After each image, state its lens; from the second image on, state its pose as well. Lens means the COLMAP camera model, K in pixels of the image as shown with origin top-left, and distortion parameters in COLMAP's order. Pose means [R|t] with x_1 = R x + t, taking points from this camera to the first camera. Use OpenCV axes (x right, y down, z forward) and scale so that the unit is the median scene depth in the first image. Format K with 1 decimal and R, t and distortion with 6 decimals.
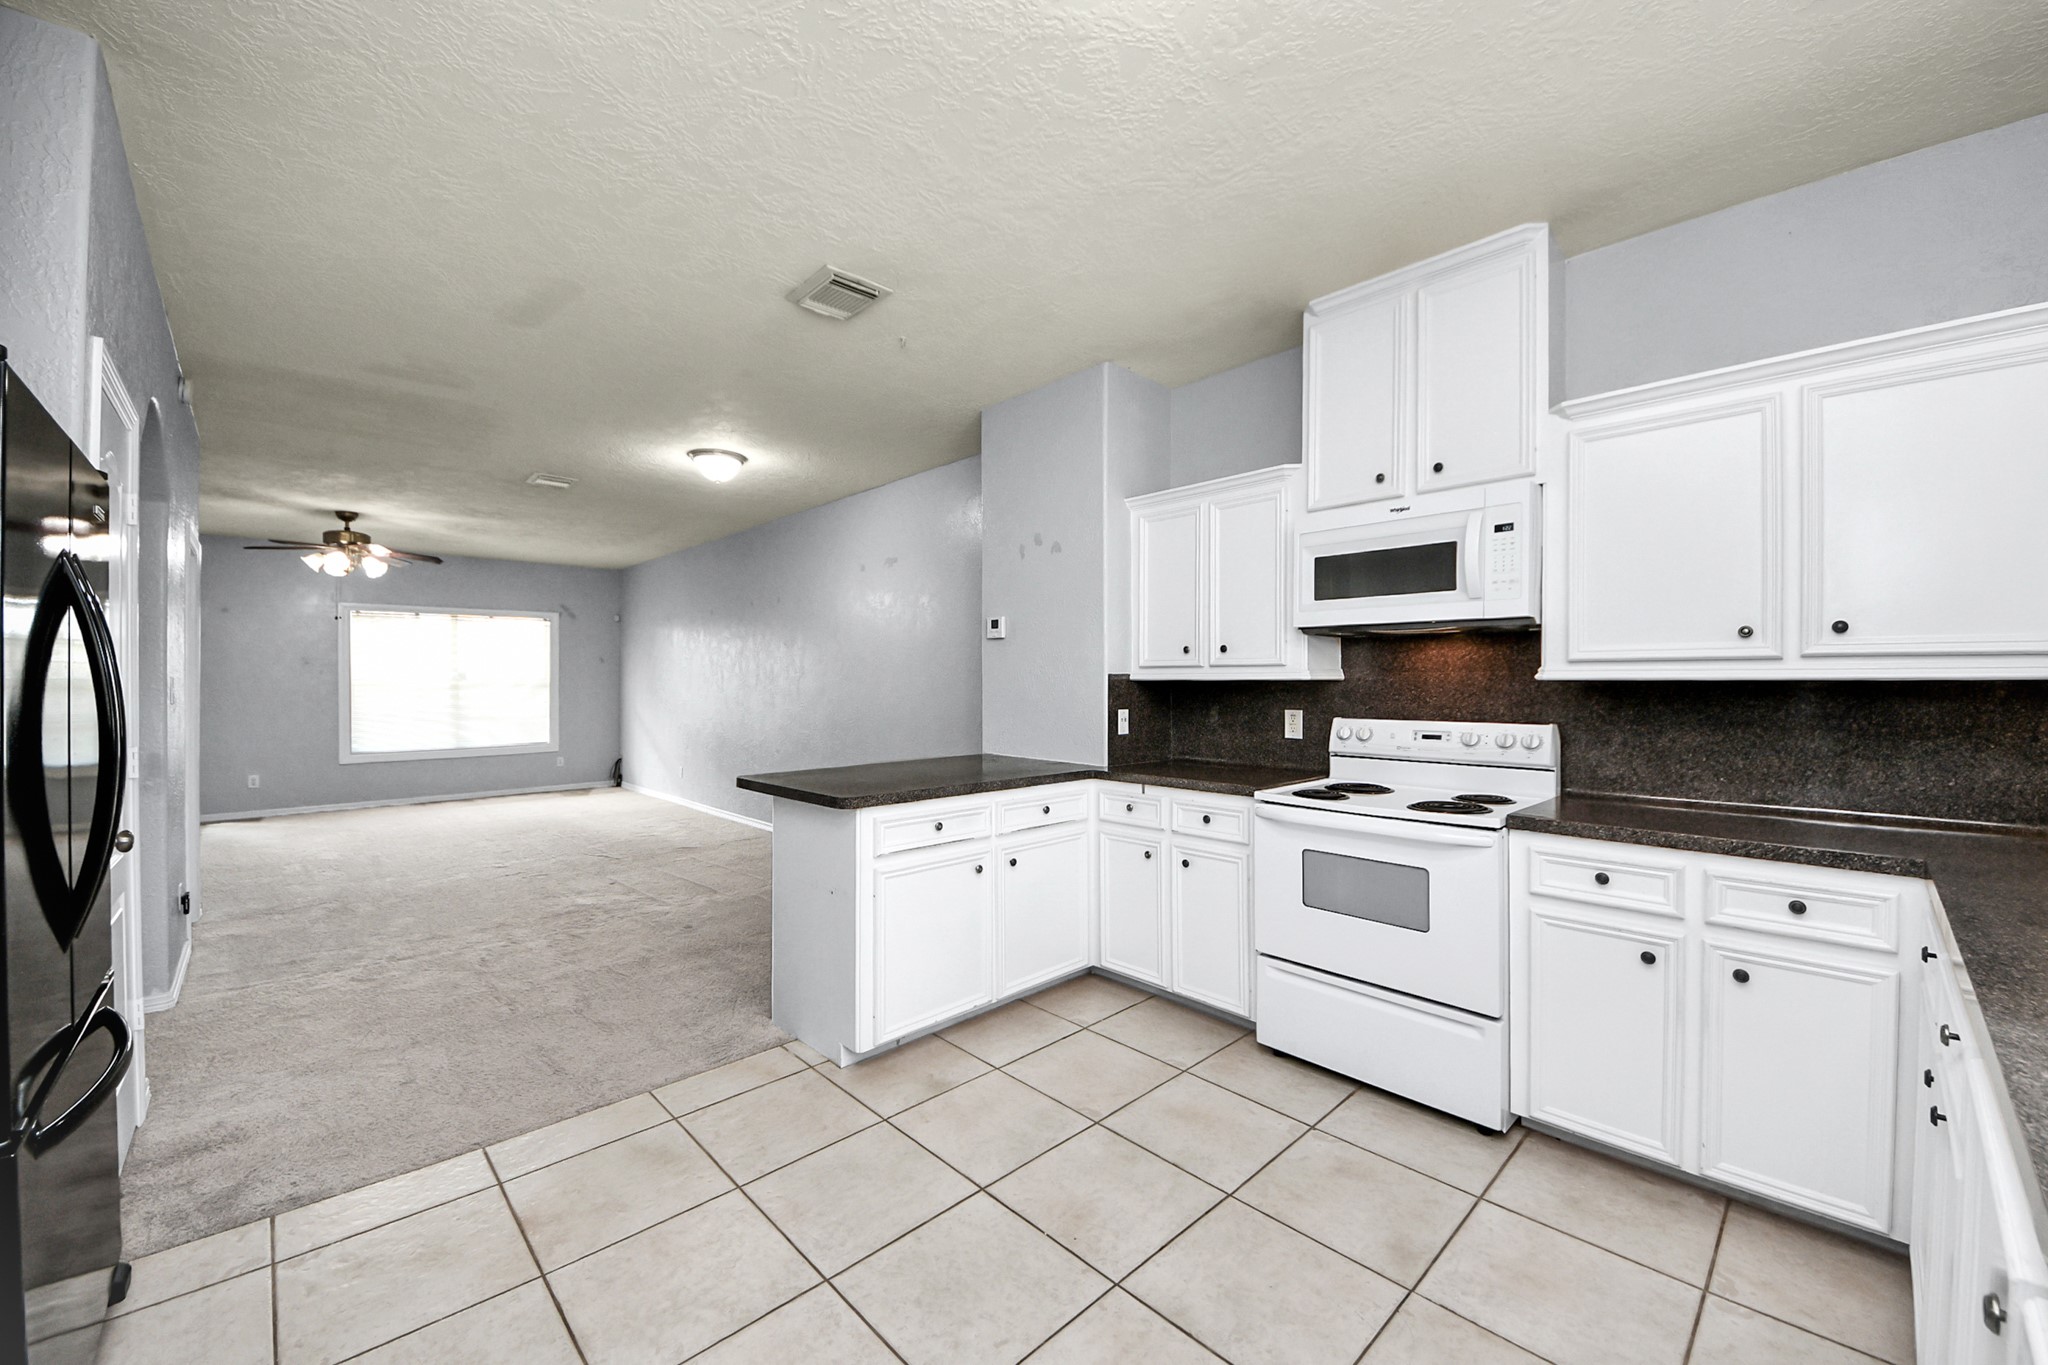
lens RADIAL K [[780.5, 0, 1012.5], [0, 780.5, 689.5], [0, 0, 1]] dist [0.025332, -0.023470]
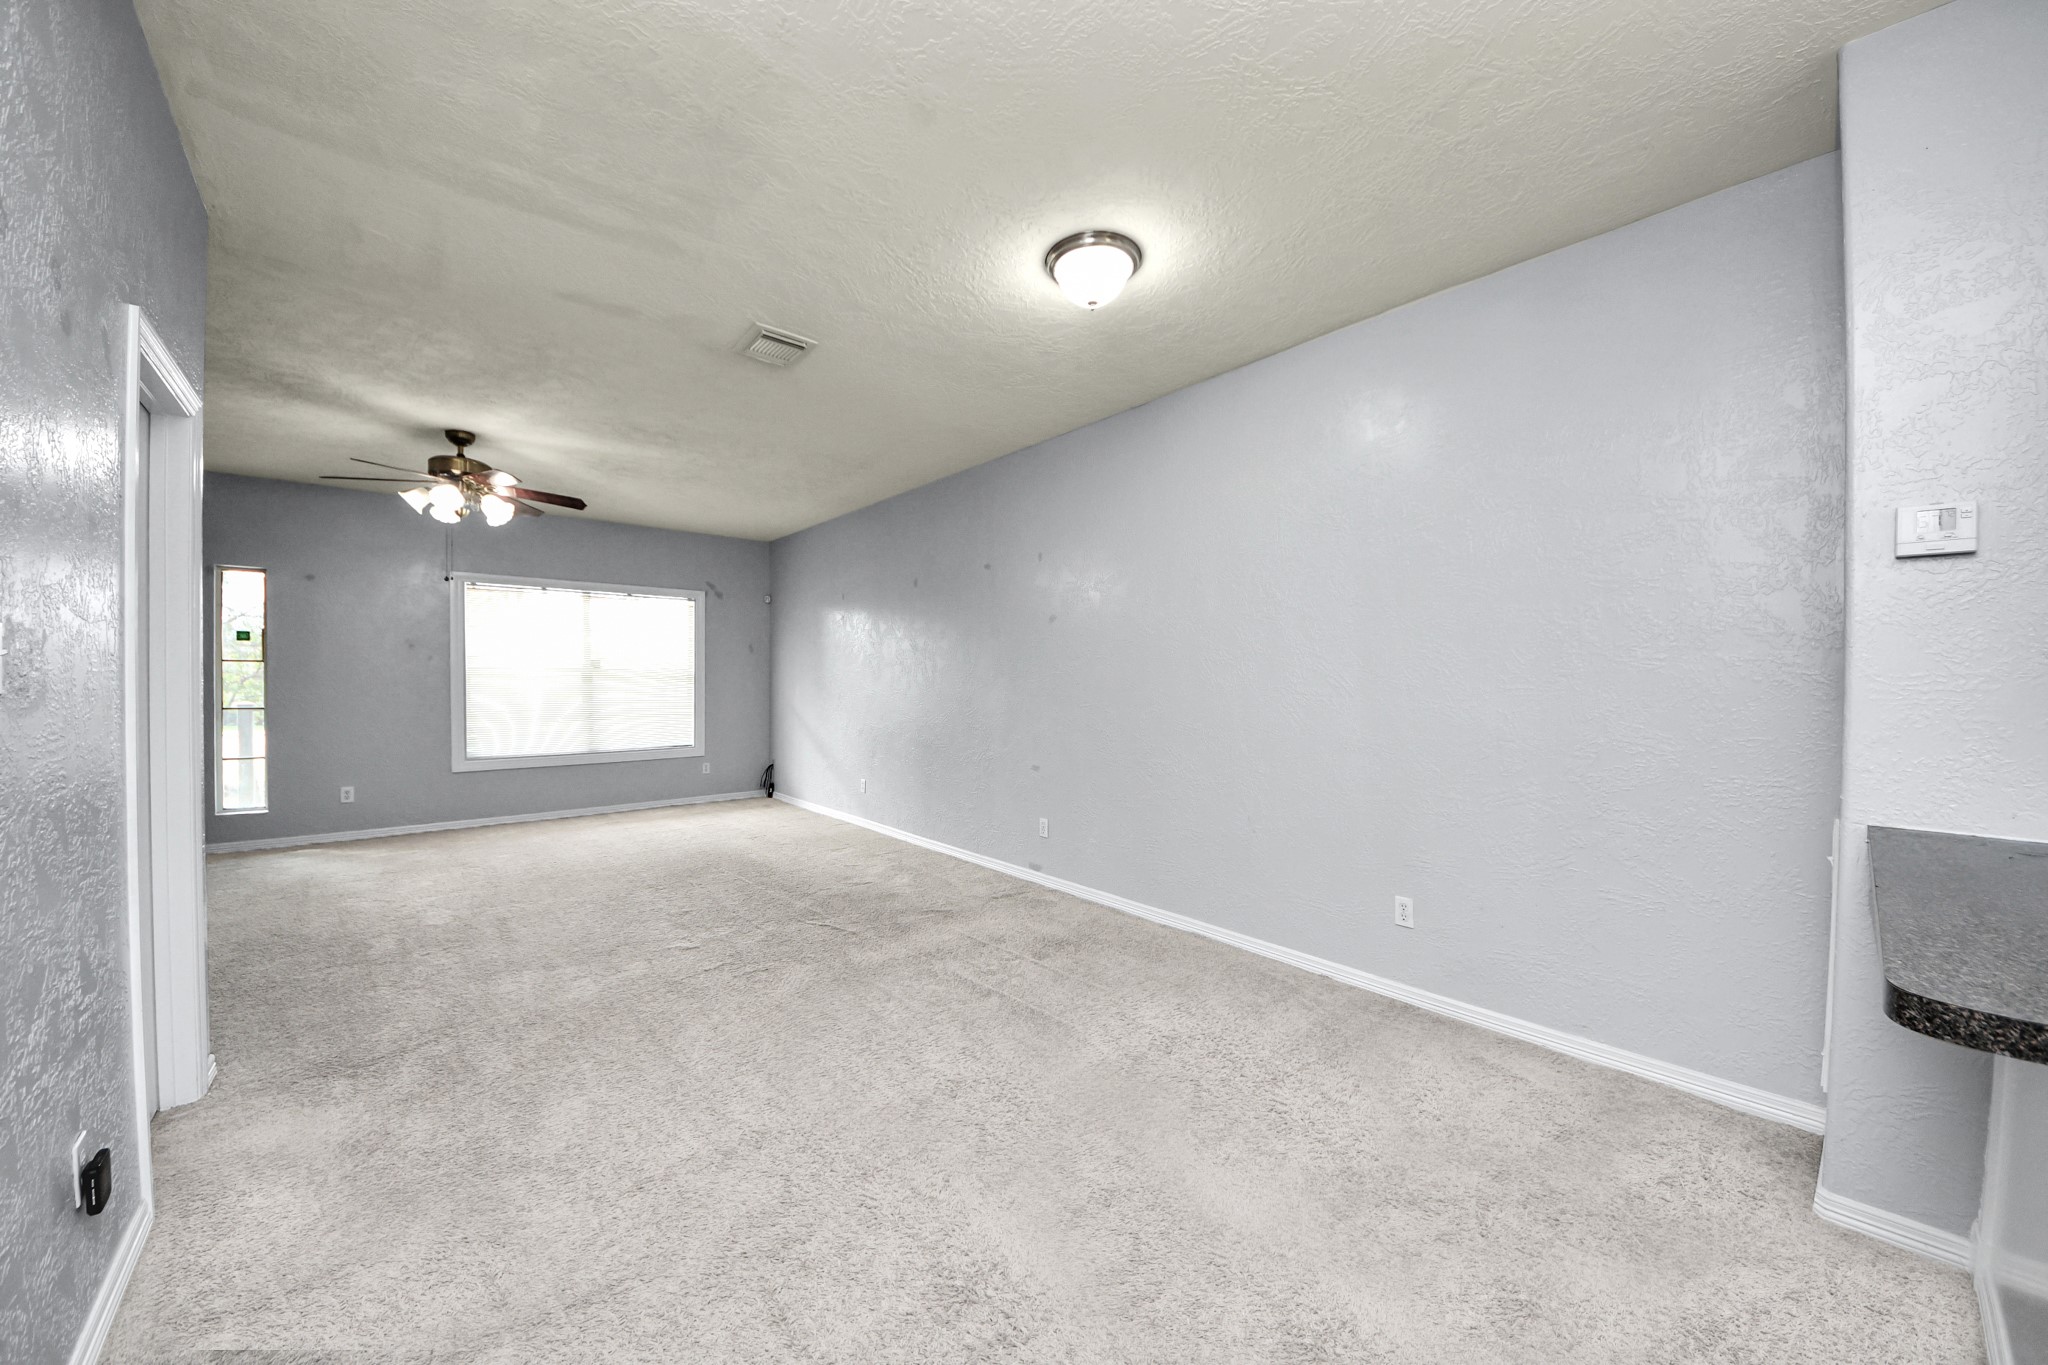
lens RADIAL K [[742.1, 0, 1030.2], [0, 742.1, 698.9], [0, 0, 1]] dist [0.035446, -0.027465]
pose [[0.998611, 0.006731, -0.052263, -0.230435], [-0.006062, 0.999898, 0.012942, 0.006338], [0.052345, -0.012607, 0.998550, 0.269059]]
